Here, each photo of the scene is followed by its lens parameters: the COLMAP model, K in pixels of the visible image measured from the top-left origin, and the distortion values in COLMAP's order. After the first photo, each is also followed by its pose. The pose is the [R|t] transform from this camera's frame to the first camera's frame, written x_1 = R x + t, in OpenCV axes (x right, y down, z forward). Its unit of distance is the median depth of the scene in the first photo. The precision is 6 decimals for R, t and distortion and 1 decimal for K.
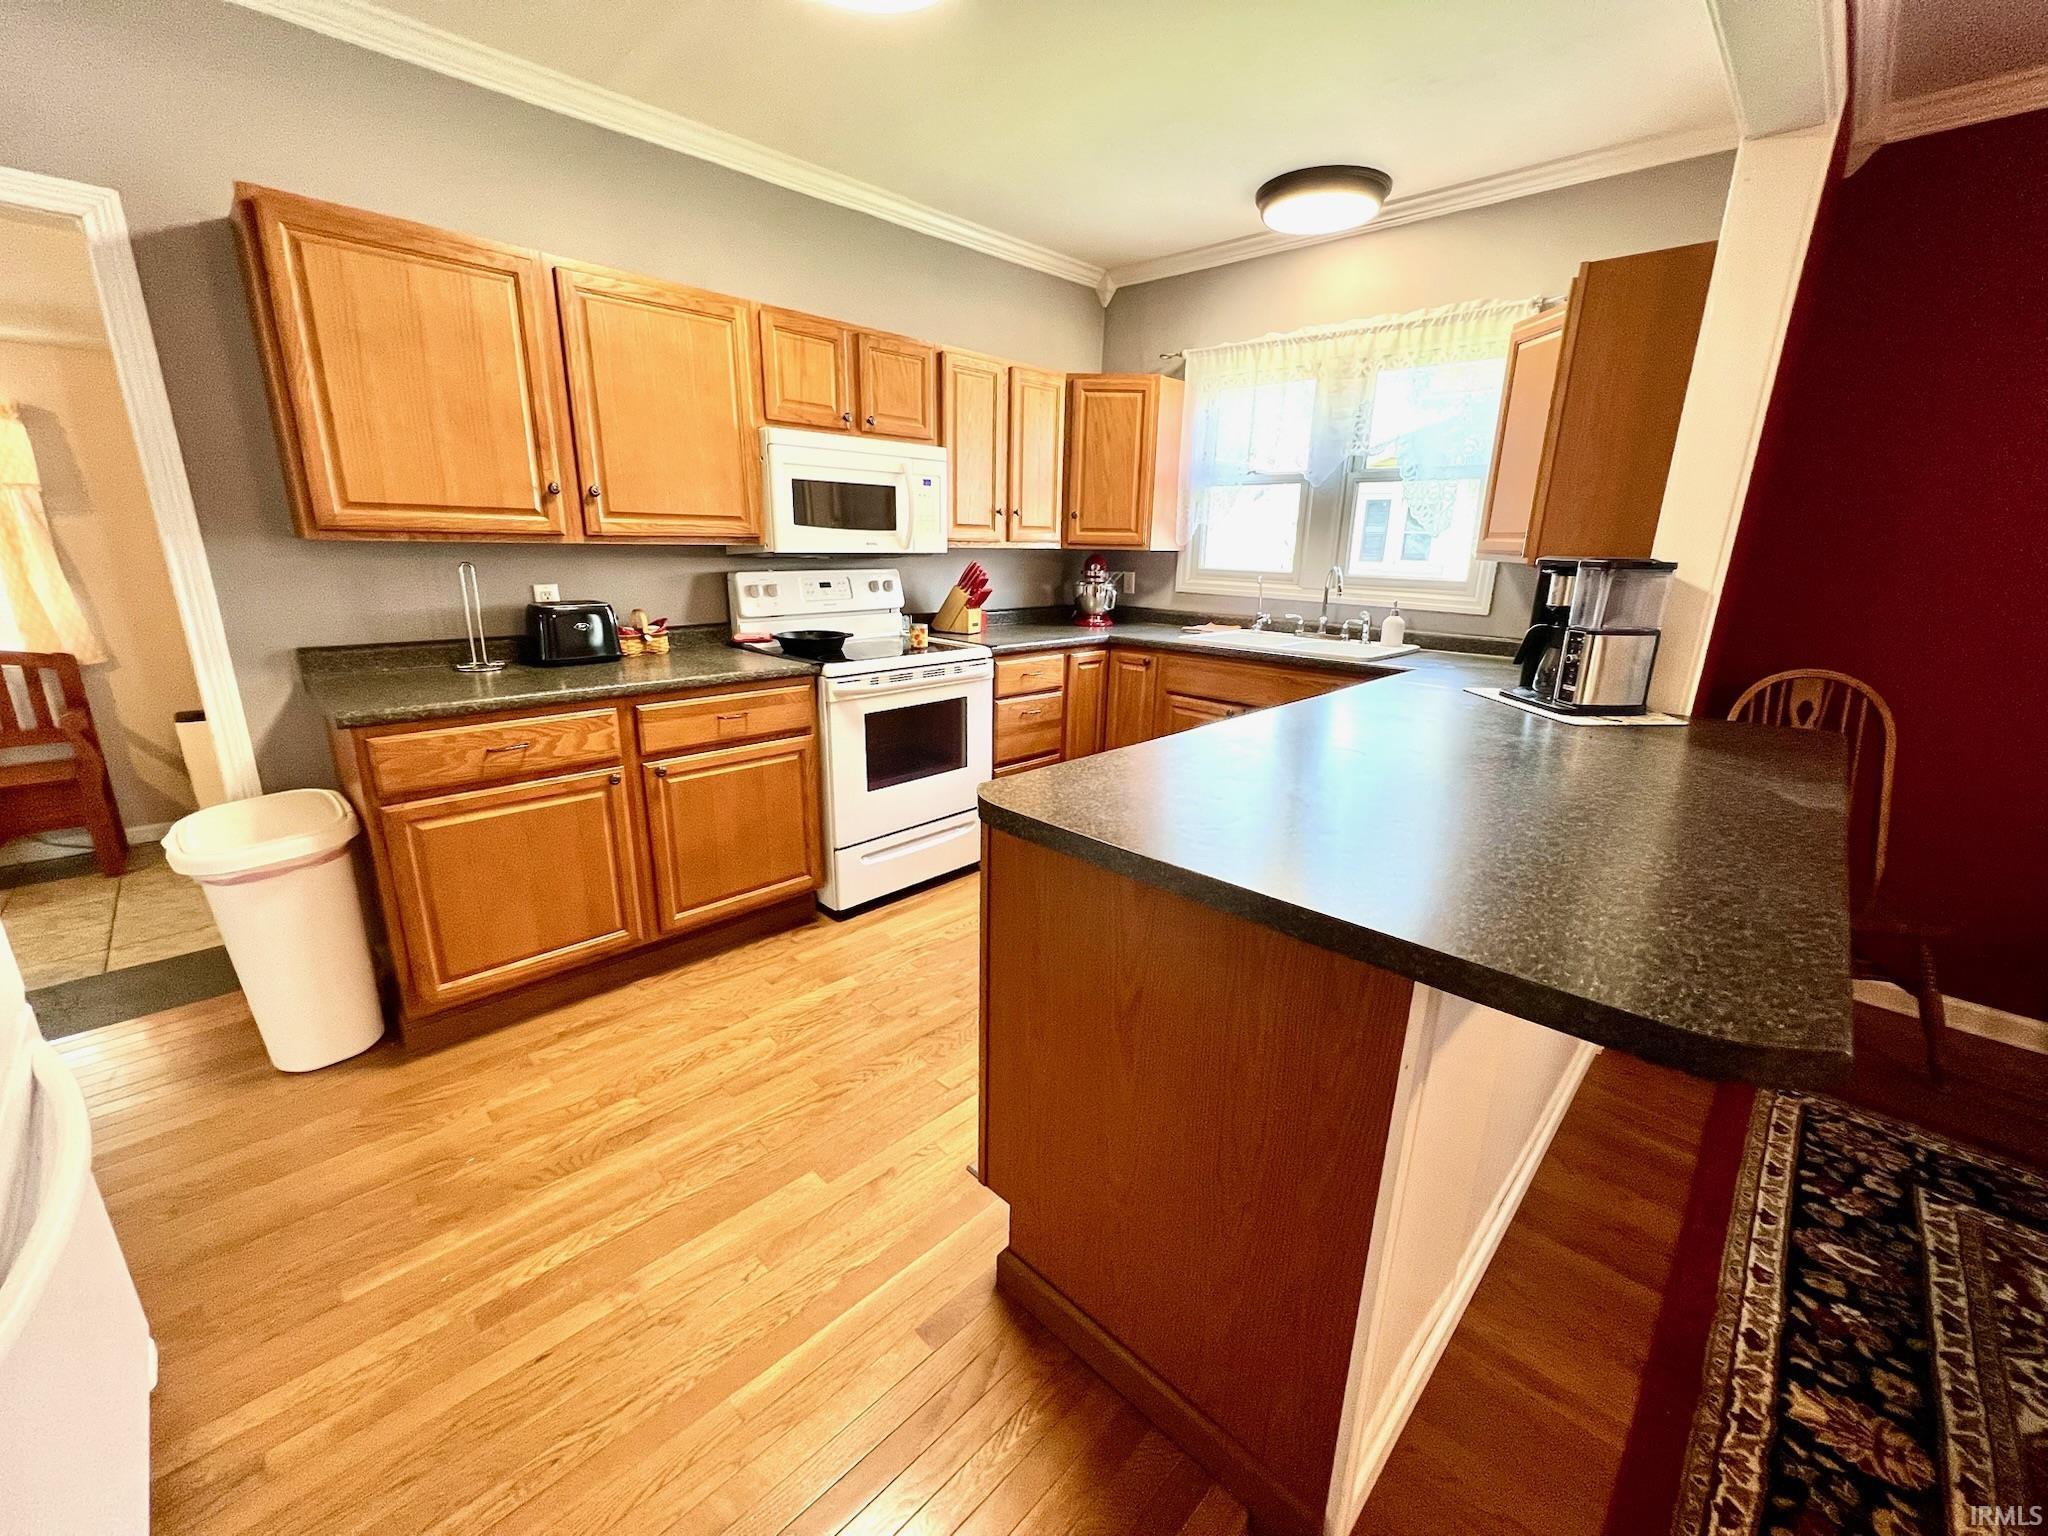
lens RADIAL K [[818.5, 0, 1016.5], [0, 818.5, 770.2], [0, 0, 1]] dist [-0.002578, -0.000090]
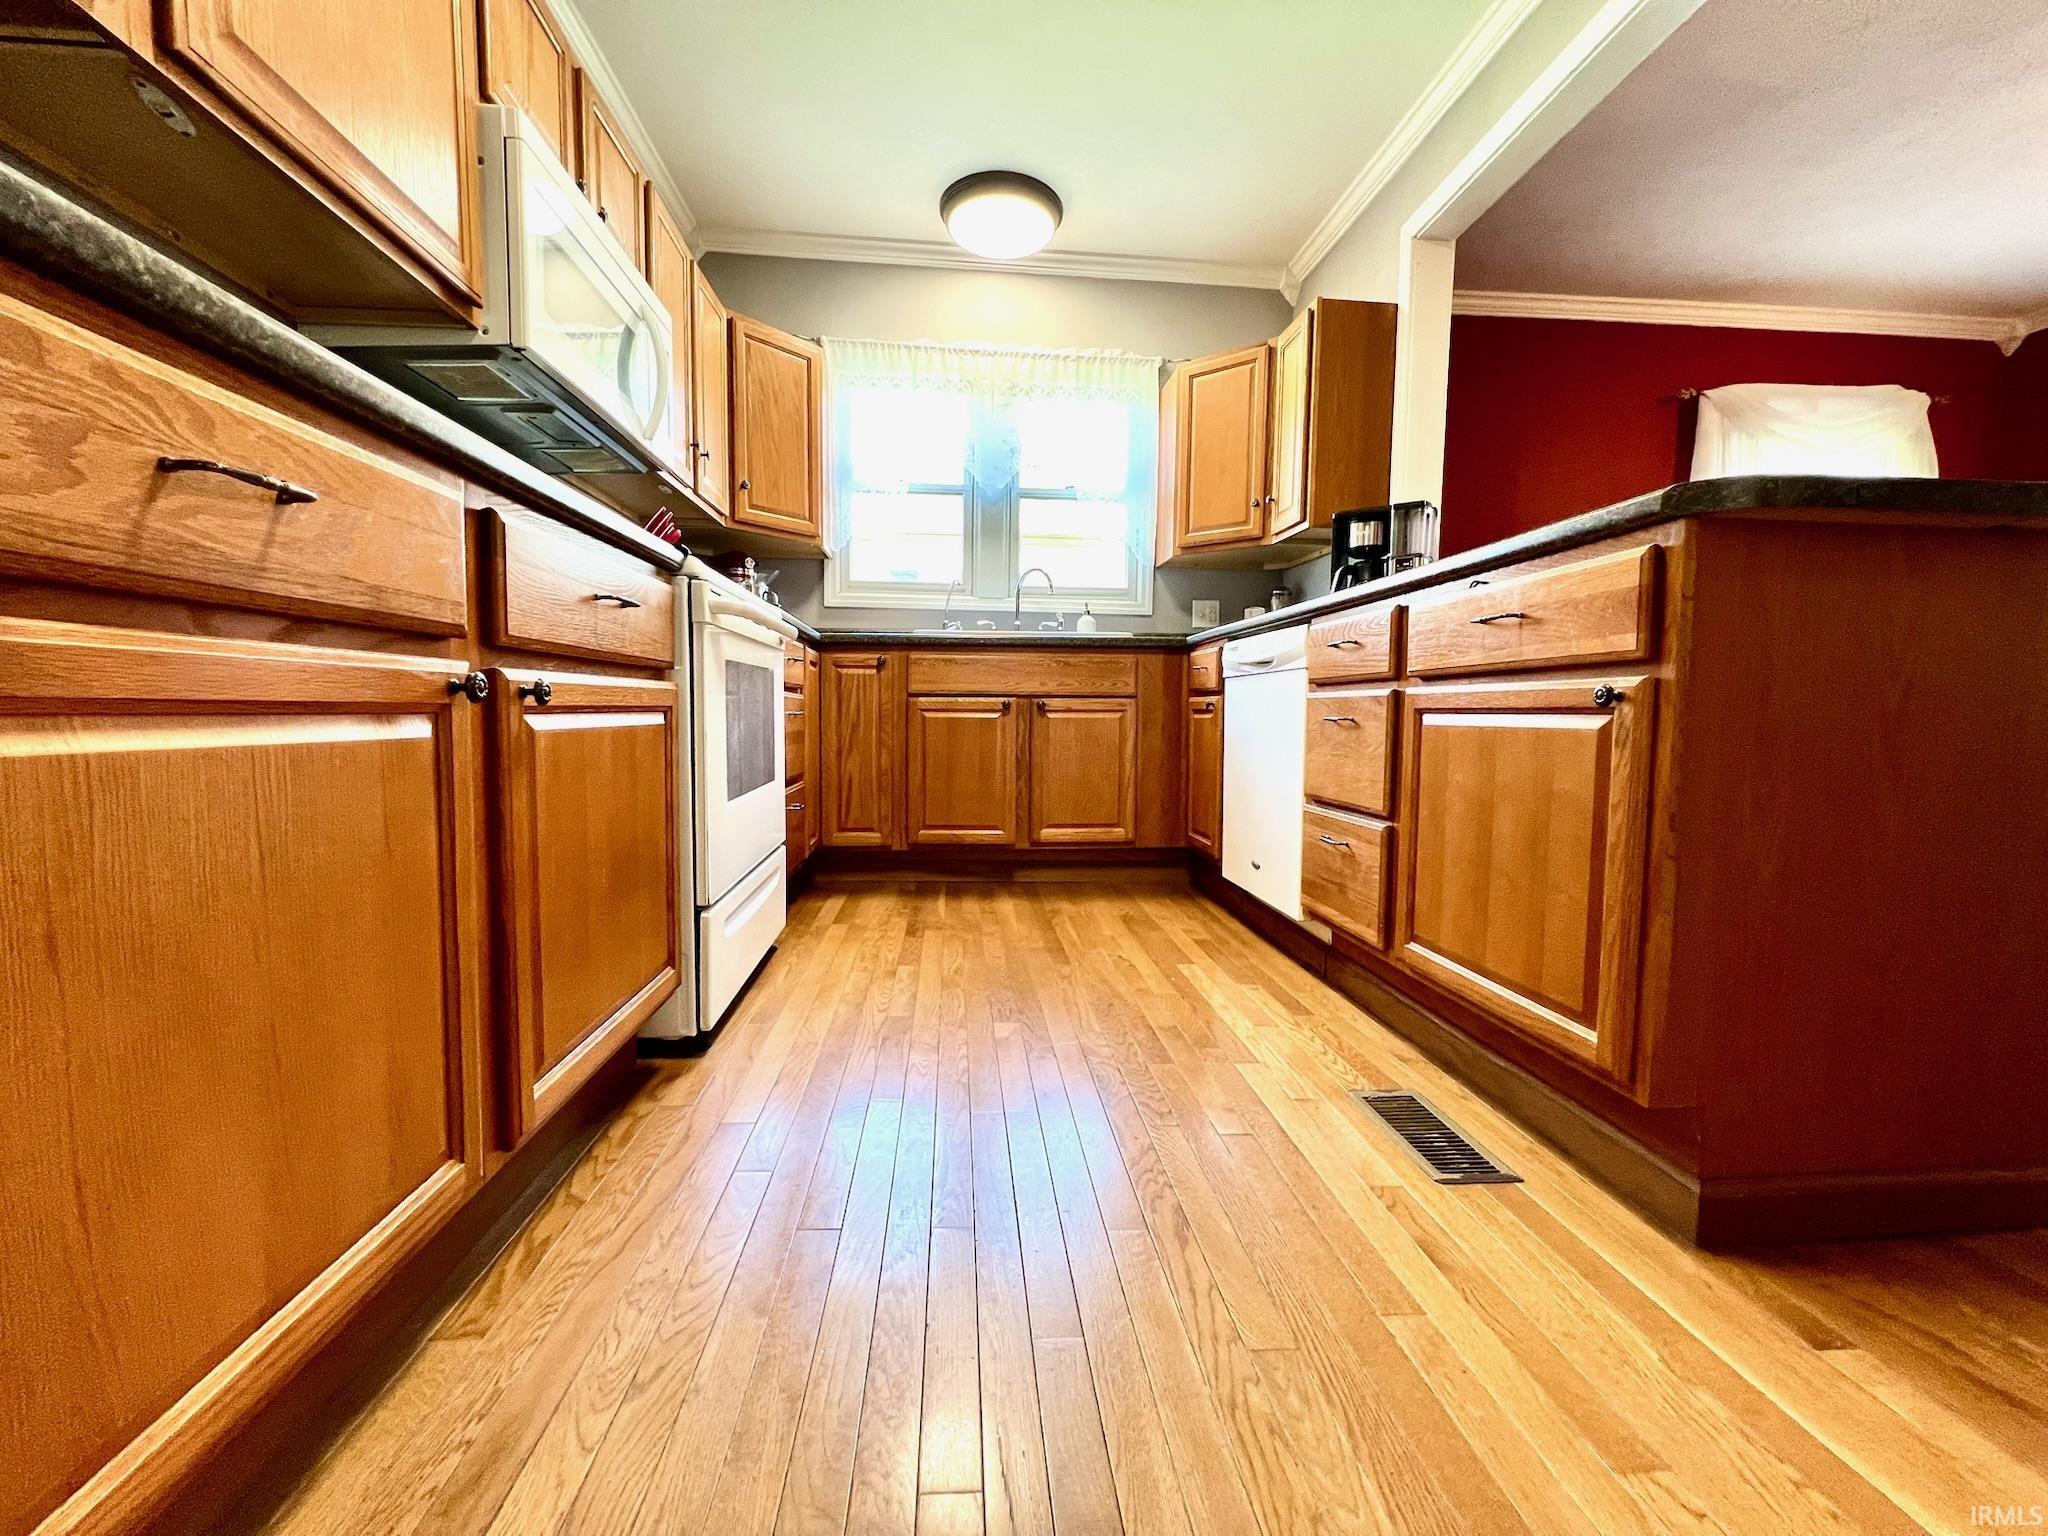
lens RADIAL K [[818.5, 0, 1020.4], [0, 818.5, 770.1], [0, 0, 1]] dist [-0.002578, -0.000090]
pose [[0.647350, -0.067757, 0.759175, -0.509535], [0.208984, 0.973647, -0.091303, 0.106010], [-0.732983, 0.217761, 0.644451, 0.513313]]
